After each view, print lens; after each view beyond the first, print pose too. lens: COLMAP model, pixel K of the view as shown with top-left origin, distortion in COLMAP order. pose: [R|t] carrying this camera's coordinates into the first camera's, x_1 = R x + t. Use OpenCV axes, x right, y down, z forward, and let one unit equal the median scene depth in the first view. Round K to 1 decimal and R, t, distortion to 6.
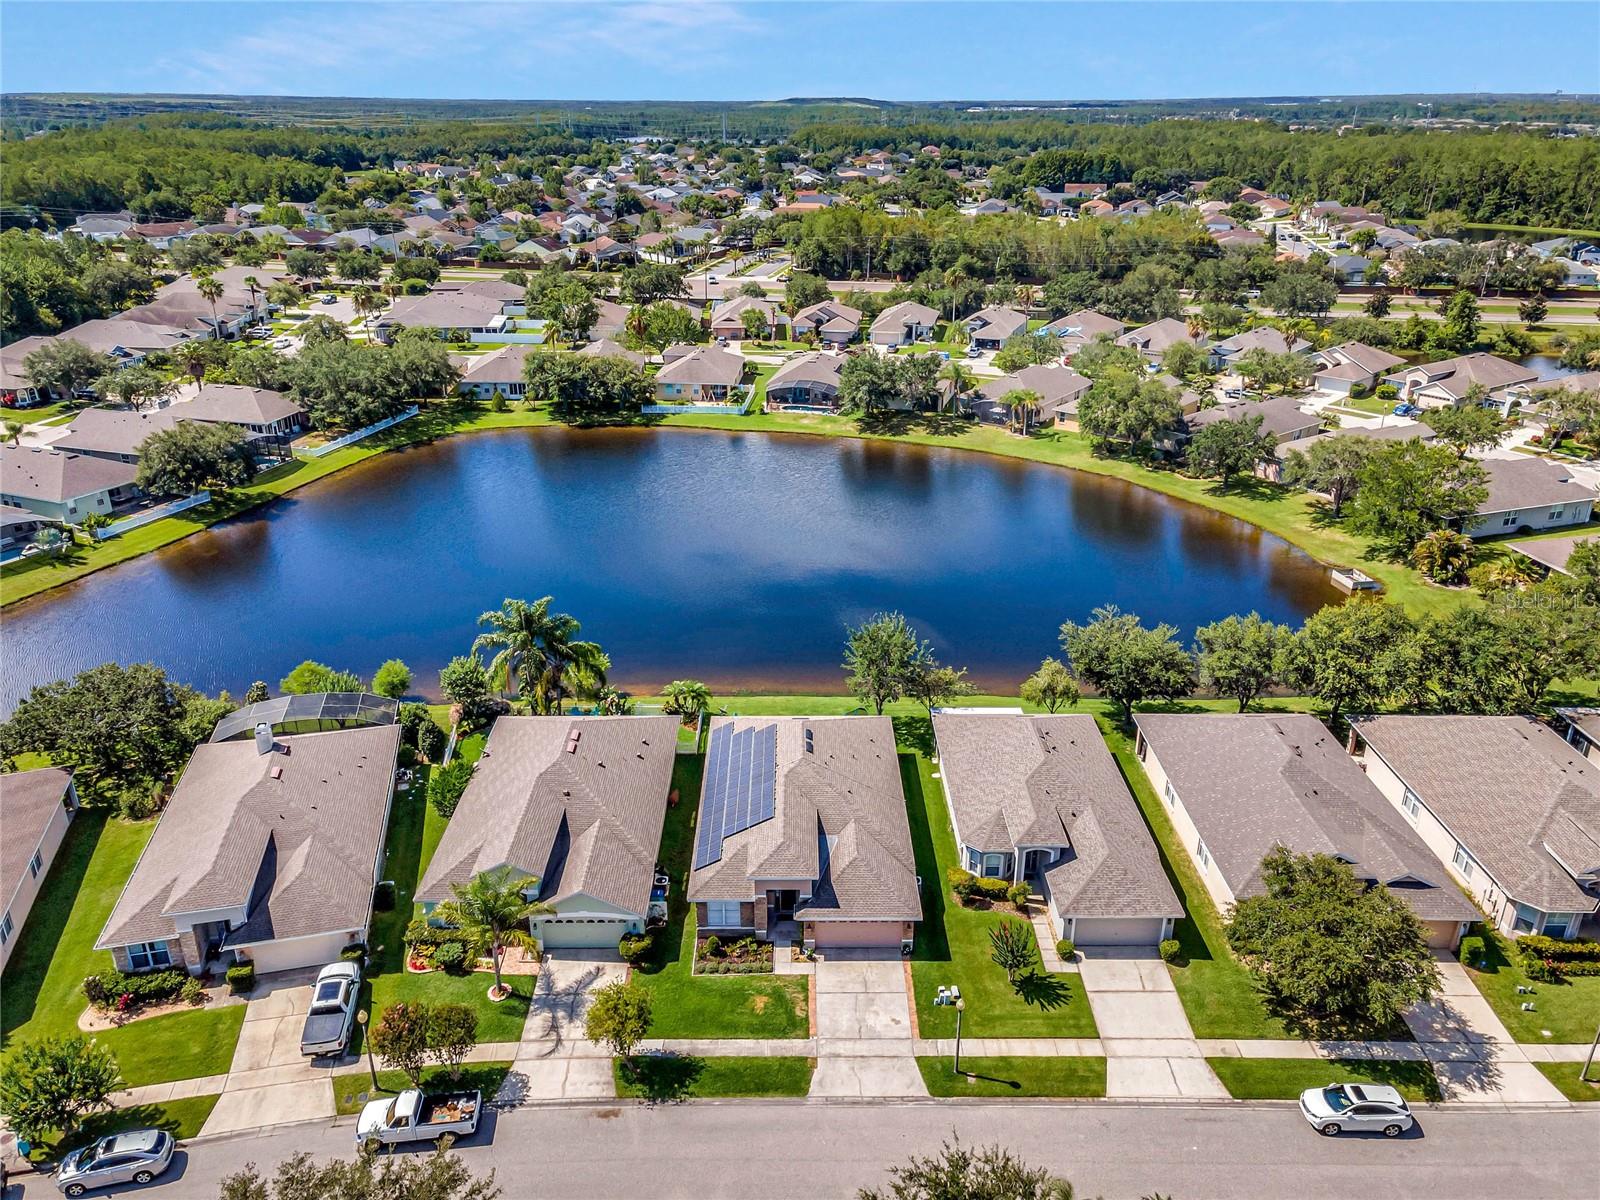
lens RADIAL K [[1166.2, 0, 800.0], [0, 1166.2, 600.0], [0, 0, 1]] dist [0.024206, 0.028052]
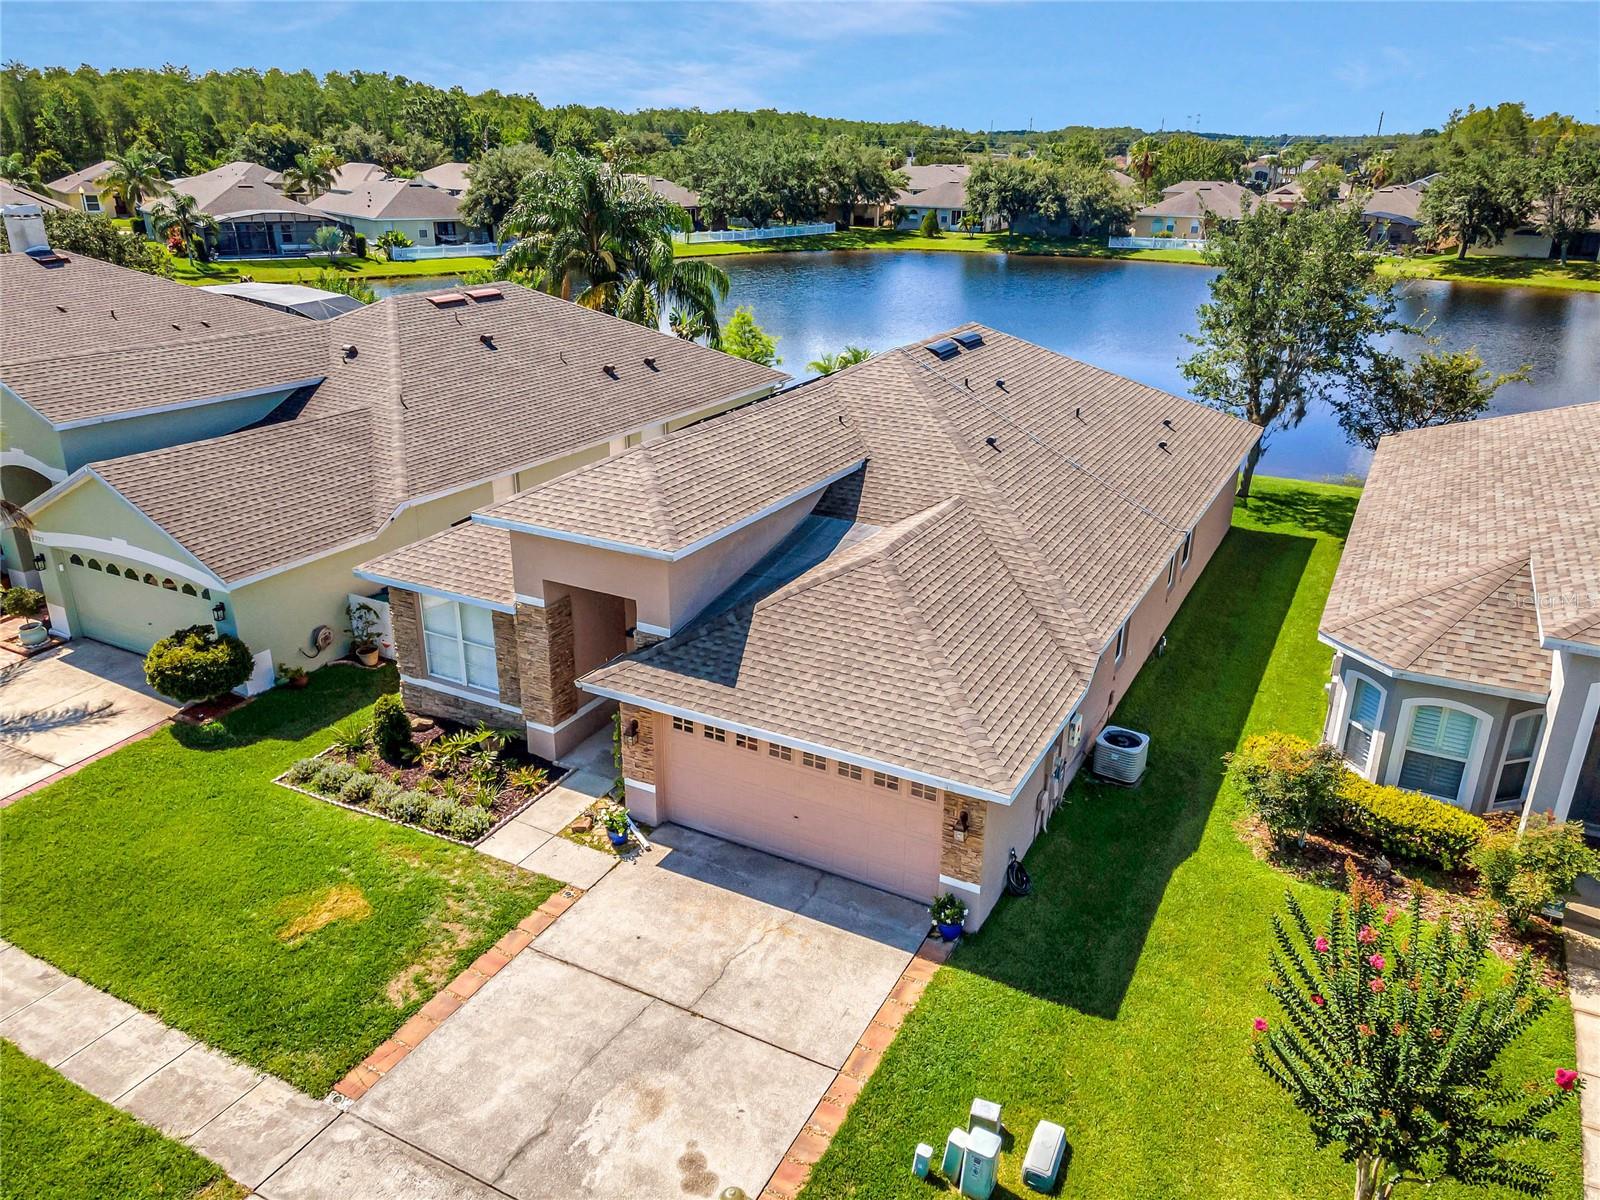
lens RADIAL K [[1156.4, 0, 800.0], [0, 1156.4, 600.0], [0, 0, 1]] dist [0.059257, -0.005065]
pose [[0.878074, 0.182161, -0.442496, 0.161825], [-0.197242, 0.980280, 0.012150, 0.235865], [0.435983, 0.076610, 0.896688, 0.758623]]
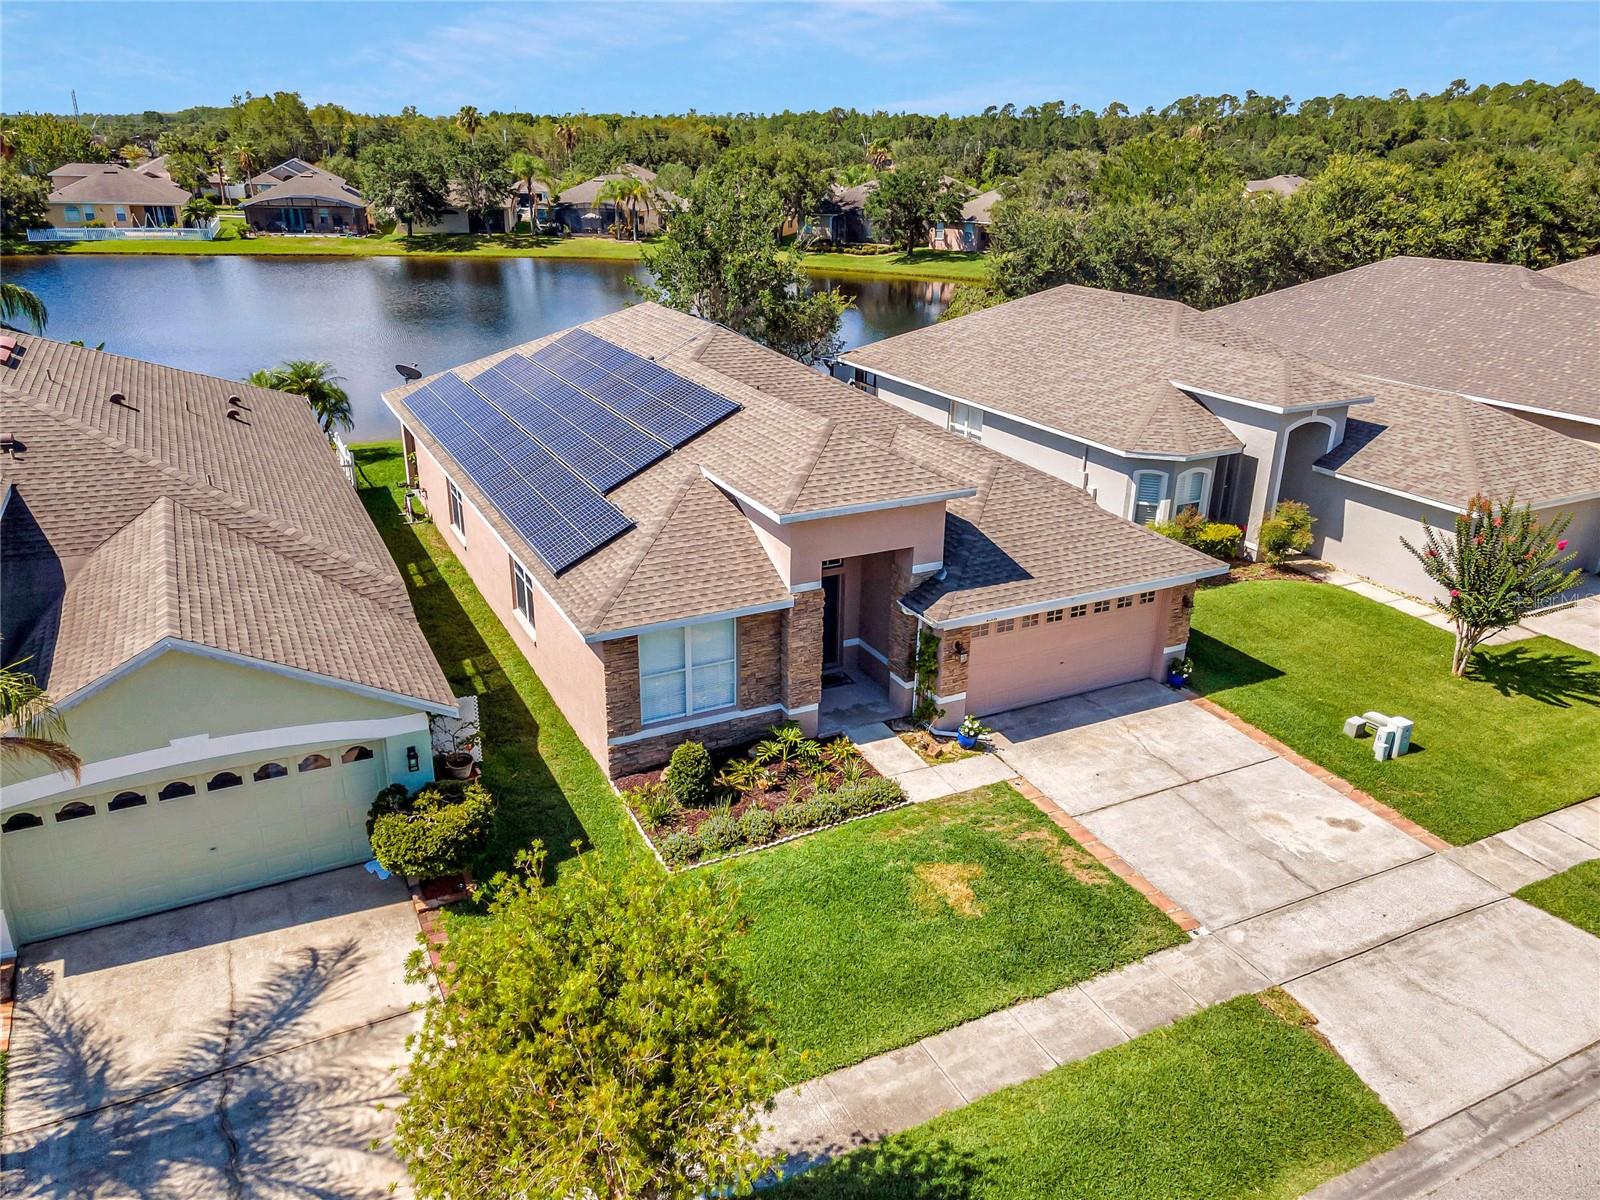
lens RADIAL K [[1156.4, 0, 800.0], [0, 1156.4, 600.0], [0, 0, 1]] dist [0.059257, -0.005065]
pose [[0.895438, -0.157054, 0.416563, -0.166120], [0.167949, 0.985738, 0.010625, 0.253227], [-0.412291, 0.060447, 0.909045, 0.715866]]
